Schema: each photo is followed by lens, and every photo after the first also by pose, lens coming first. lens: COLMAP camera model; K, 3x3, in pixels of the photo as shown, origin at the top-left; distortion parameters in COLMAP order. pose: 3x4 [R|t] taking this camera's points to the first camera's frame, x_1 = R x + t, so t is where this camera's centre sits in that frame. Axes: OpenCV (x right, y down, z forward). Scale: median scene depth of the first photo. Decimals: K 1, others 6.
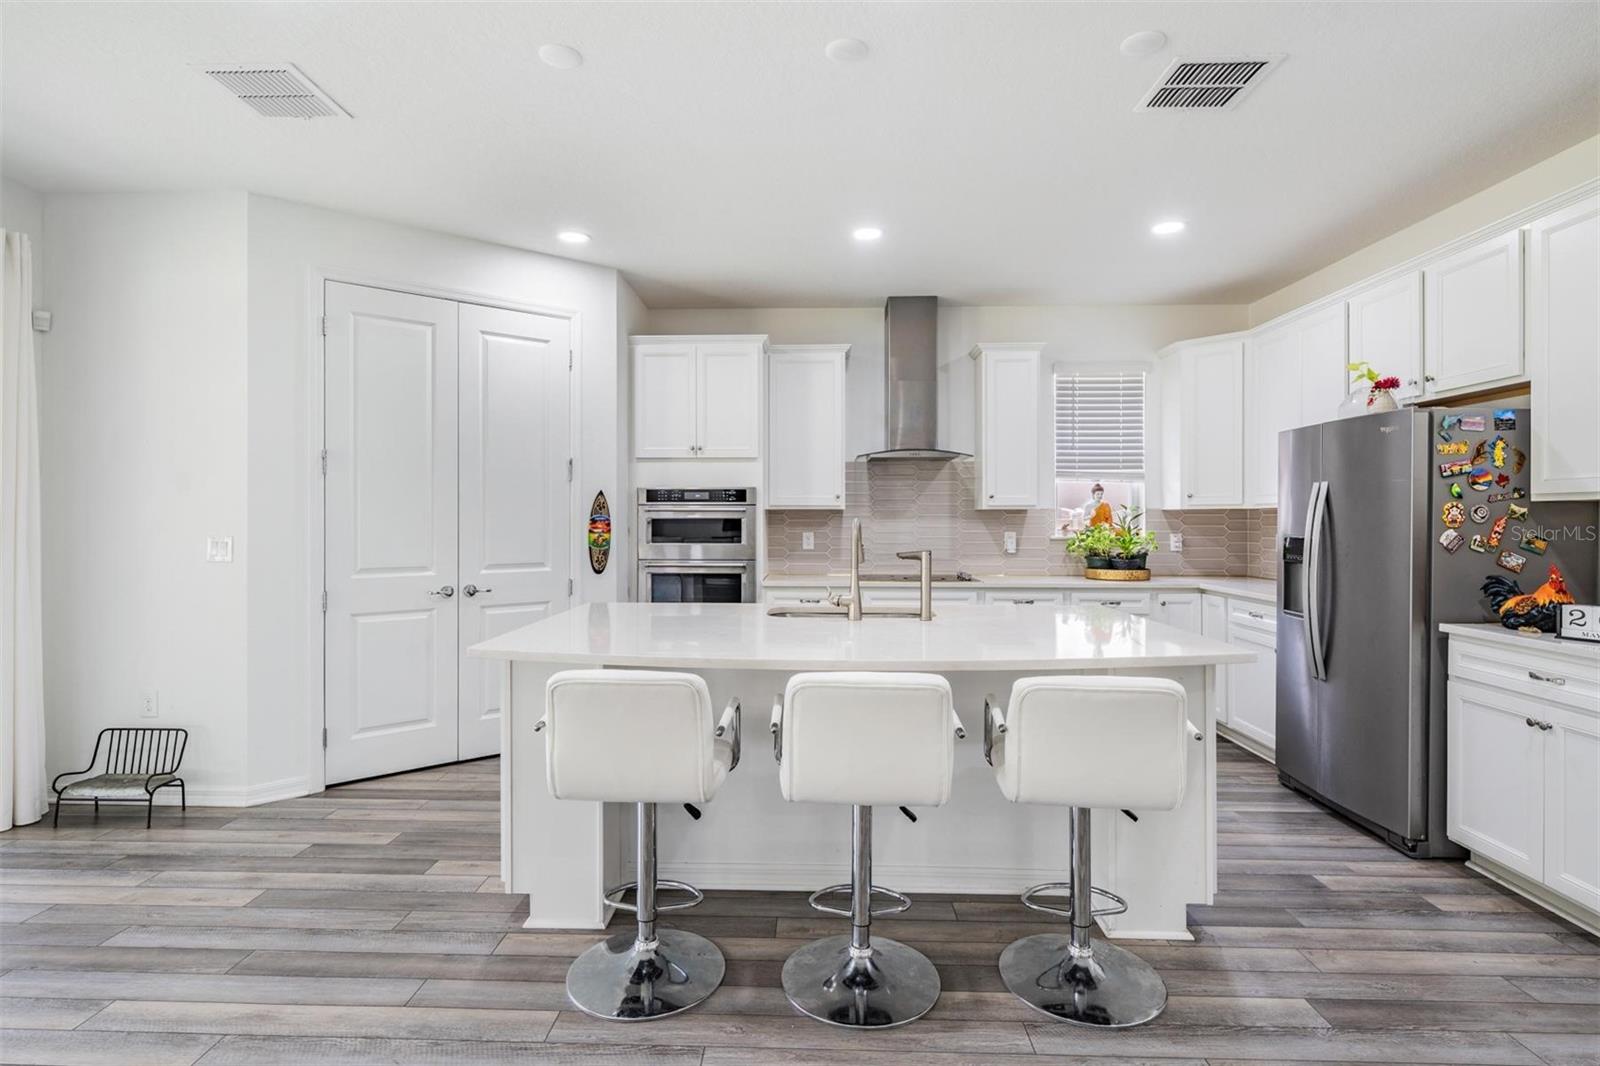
lens RADIAL K [[787.3, 0, 793.9], [0, 787.3, 519.9], [0, 0, 1]] dist [0.004861, -0.001524]
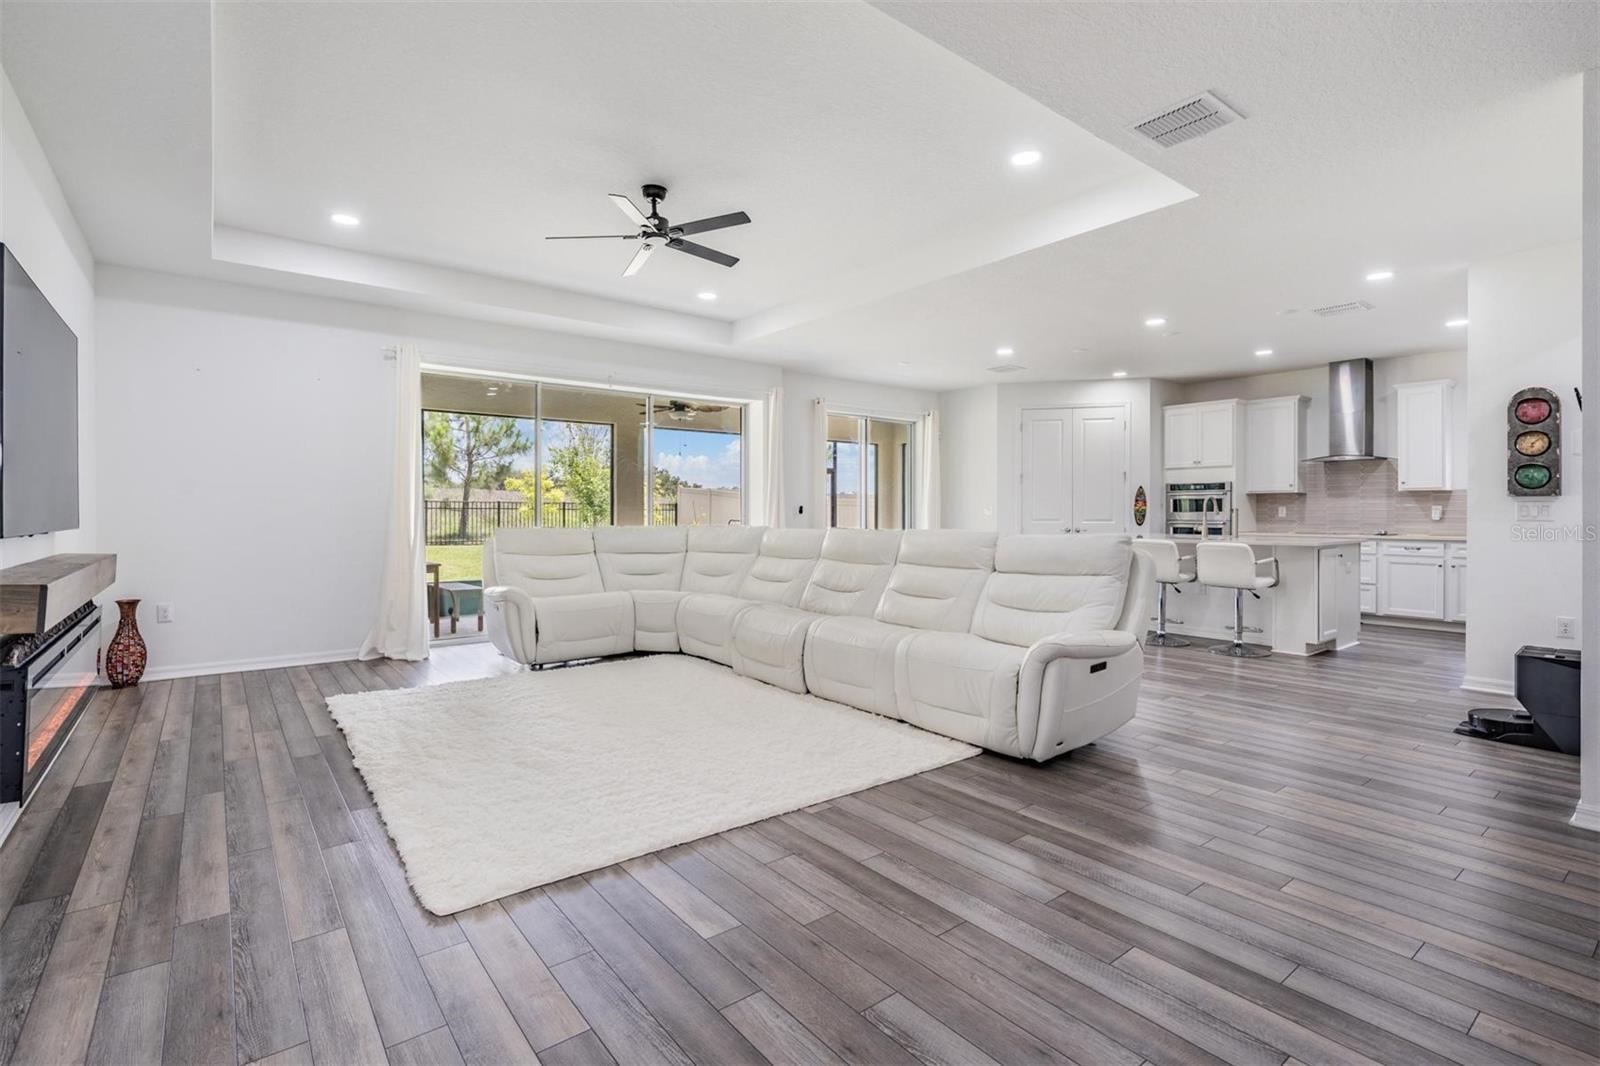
lens RADIAL K [[753.4, 0, 792.9], [0, 753.4, 518.2], [0, 0, 1]] dist [0.001063, -0.000605]
pose [[0.638915, 0.006177, -0.769252, 0.697141], [-0.000289, 0.999970, 0.007790, 0.032677], [0.769277, -0.004755, 0.638898, -0.978081]]
